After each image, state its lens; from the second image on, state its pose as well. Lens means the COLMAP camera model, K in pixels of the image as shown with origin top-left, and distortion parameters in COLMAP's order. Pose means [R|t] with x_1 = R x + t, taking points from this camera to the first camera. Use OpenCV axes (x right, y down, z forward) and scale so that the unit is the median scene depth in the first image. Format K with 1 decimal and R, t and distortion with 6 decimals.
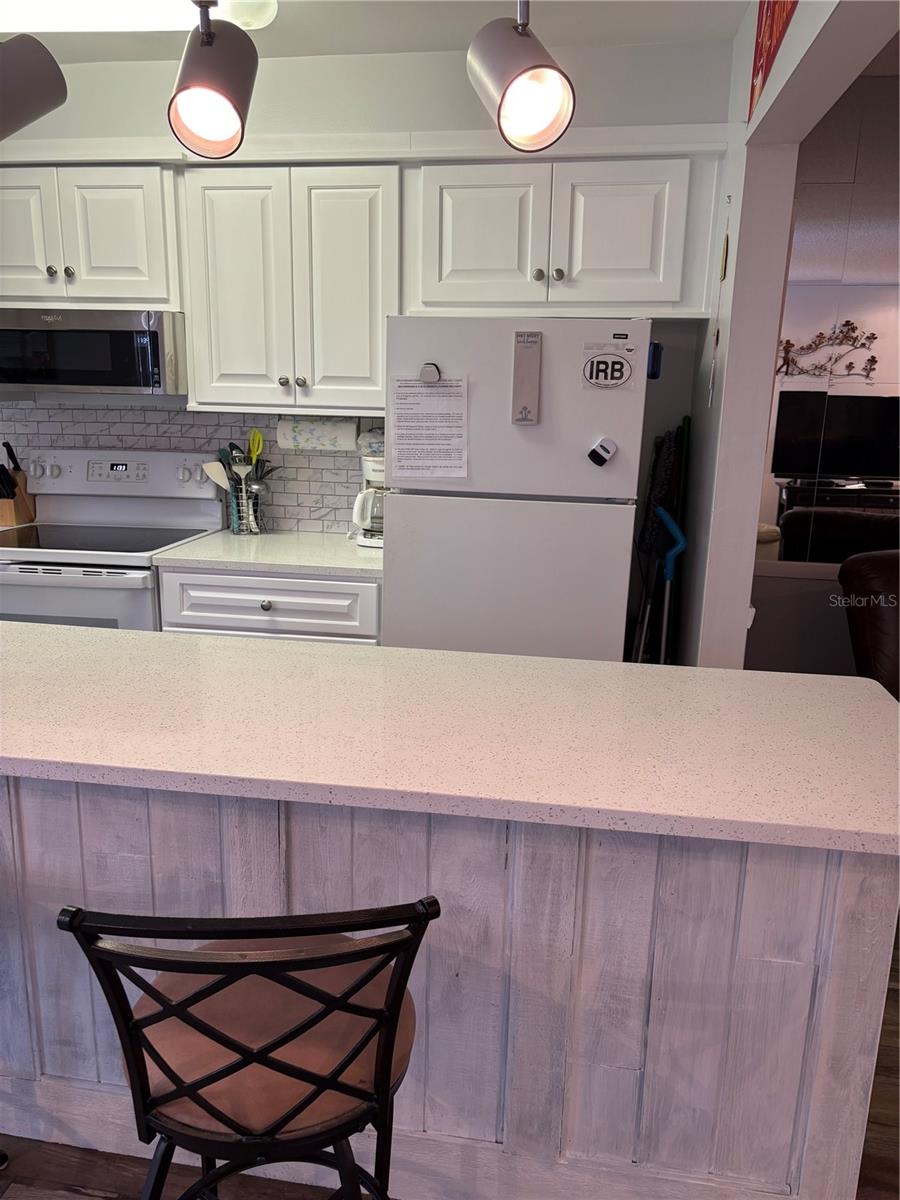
lens RADIAL K [[906.7, 0, 449.6], [0, 906.7, 601.3], [0, 0, 1]] dist [0.037046, -0.027531]
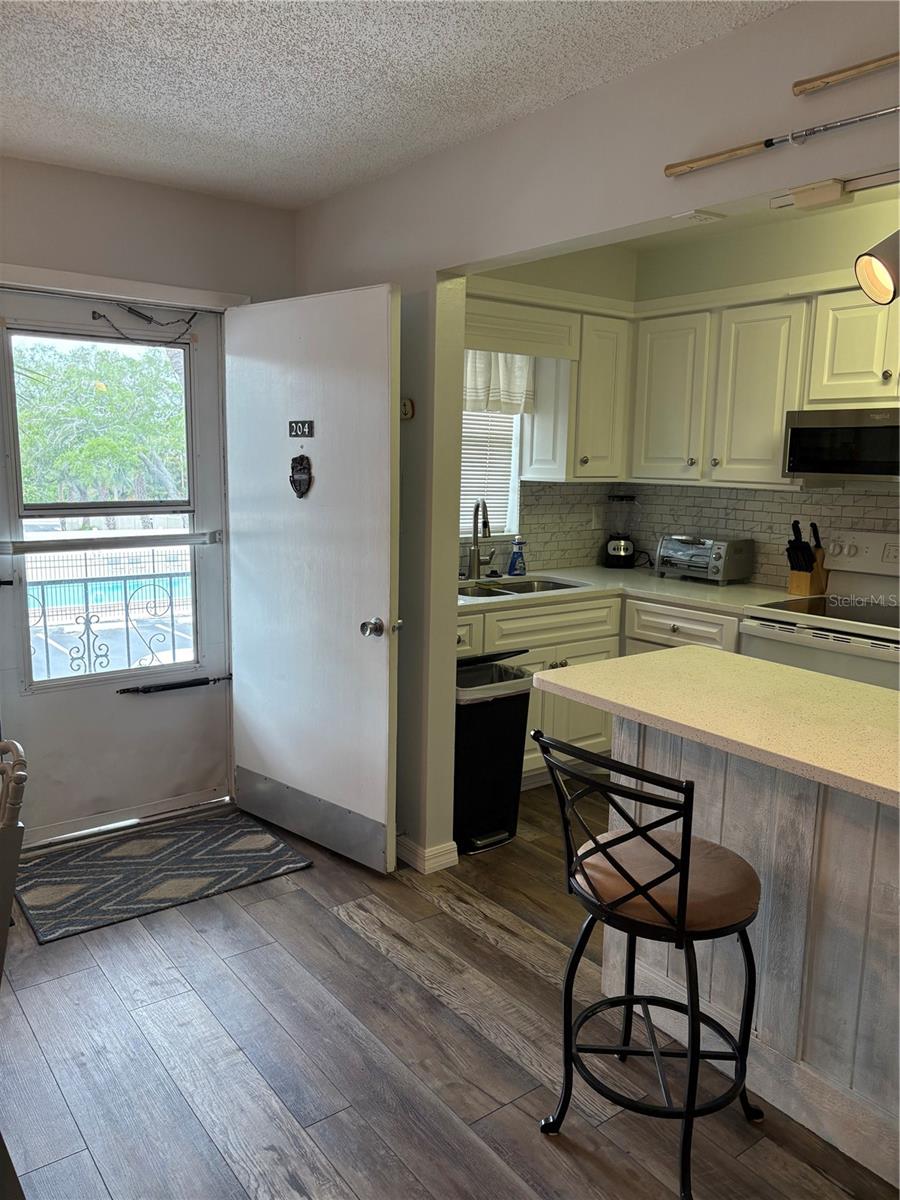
lens RADIAL K [[906.7, 0, 452.3], [0, 906.7, 605.3], [0, 0, 1]] dist [0.037046, -0.027531]
pose [[0.714654, 0.111256, -0.690574, -0.009843], [-0.166542, 0.985942, -0.013508, 0.017450], [0.679362, 0.124663, 0.723136, -0.114746]]
